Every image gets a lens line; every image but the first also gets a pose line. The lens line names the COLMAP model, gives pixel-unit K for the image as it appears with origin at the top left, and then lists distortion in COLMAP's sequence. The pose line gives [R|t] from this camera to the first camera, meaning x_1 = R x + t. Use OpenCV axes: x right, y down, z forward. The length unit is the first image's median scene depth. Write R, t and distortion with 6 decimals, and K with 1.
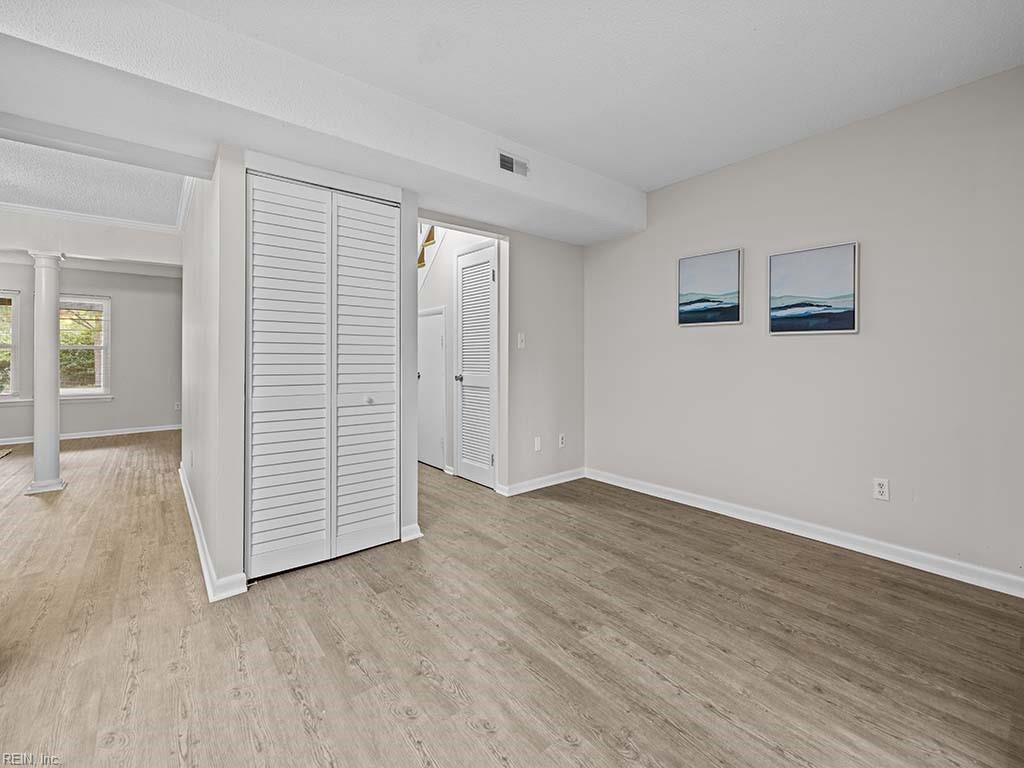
lens RADIAL K [[437.3, 0, 505.3], [0, 437.3, 356.8], [0, 0, 1]] dist [0.001737, 0.000339]
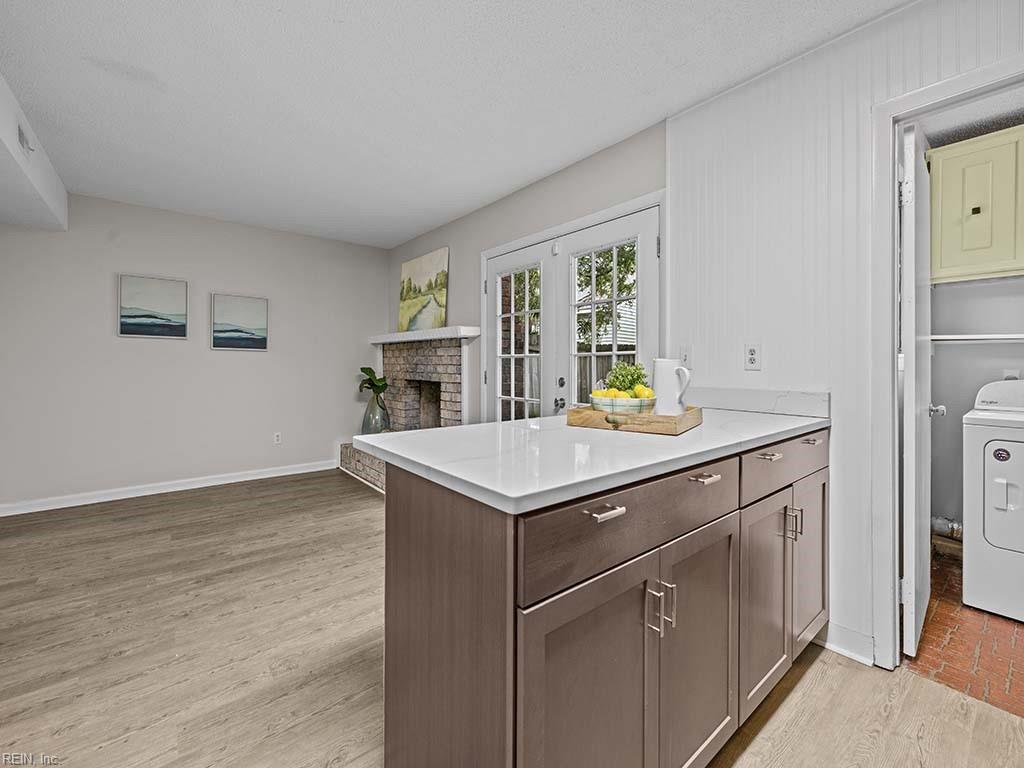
lens RADIAL K [[432.3, 0, 513.0], [0, 432.3, 361.2], [0, 0, 1]] dist [0.001308, 0.000338]
pose [[-0.008717, 0.011080, 0.999901, -0.992161], [-0.002758, 0.999935, -0.011104, 0.002221], [-0.999958, -0.002854, -0.008686, 0.047956]]
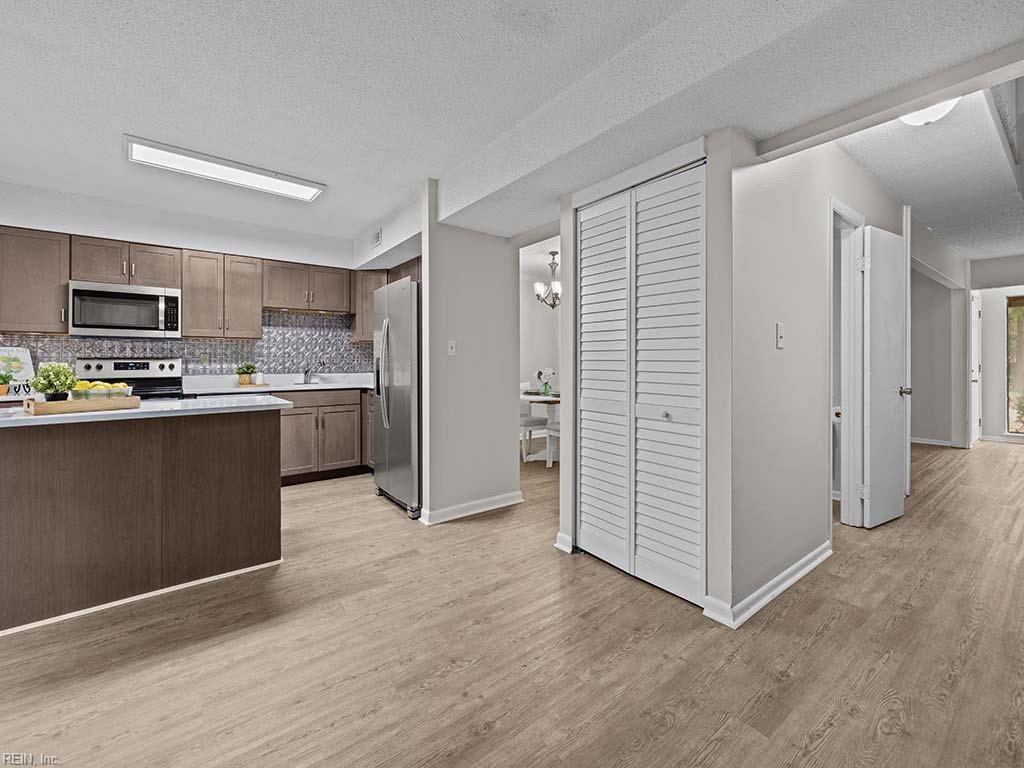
lens RADIAL K [[431.5, 0, 505.9], [0, 431.5, 363.5], [0, 0, 1]] dist [0.001352, 0.000106]
pose [[-0.032453, 0.005616, -0.999457, 0.579874], [0.004292, 0.999976, 0.005479, -0.007279], [0.999464, -0.004112, -0.032477, 0.793282]]
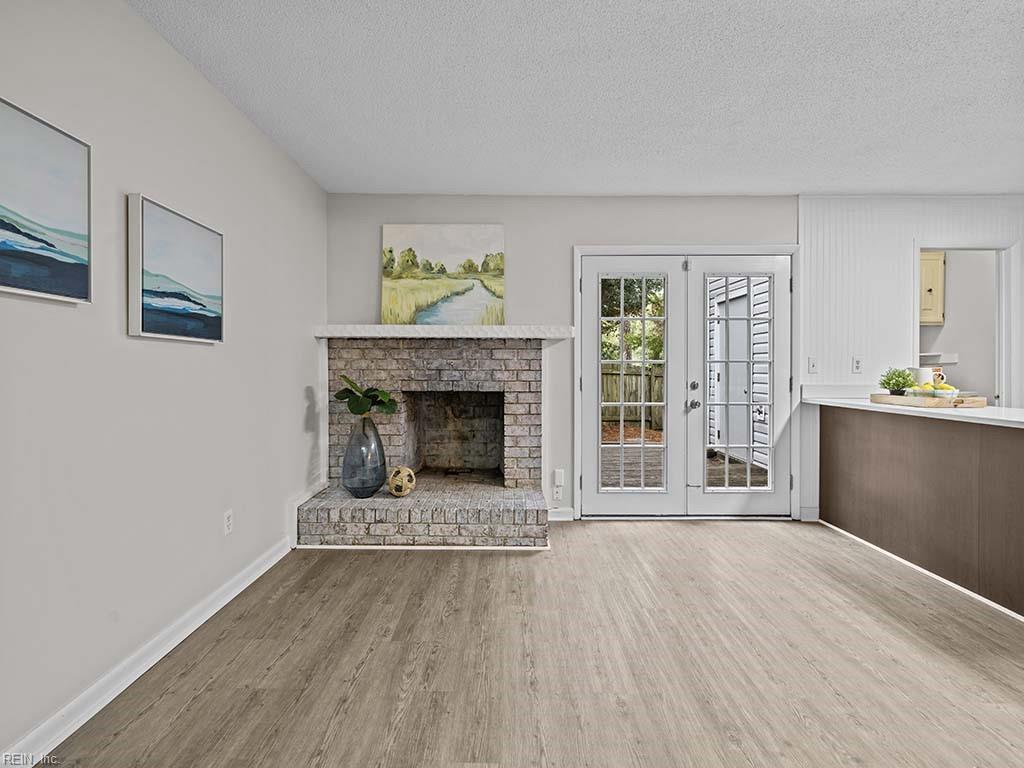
lens RADIAL K [[429.0, 0, 505.7], [0, 429.0, 365.9], [0, 0, 1]] dist [0.003070, -0.000113]
pose [[-0.772175, 0.003590, 0.635400, -0.137417], [0.001367, 0.999991, -0.003989, -0.010844], [-0.635408, -0.002212, -0.772173, 1.392956]]
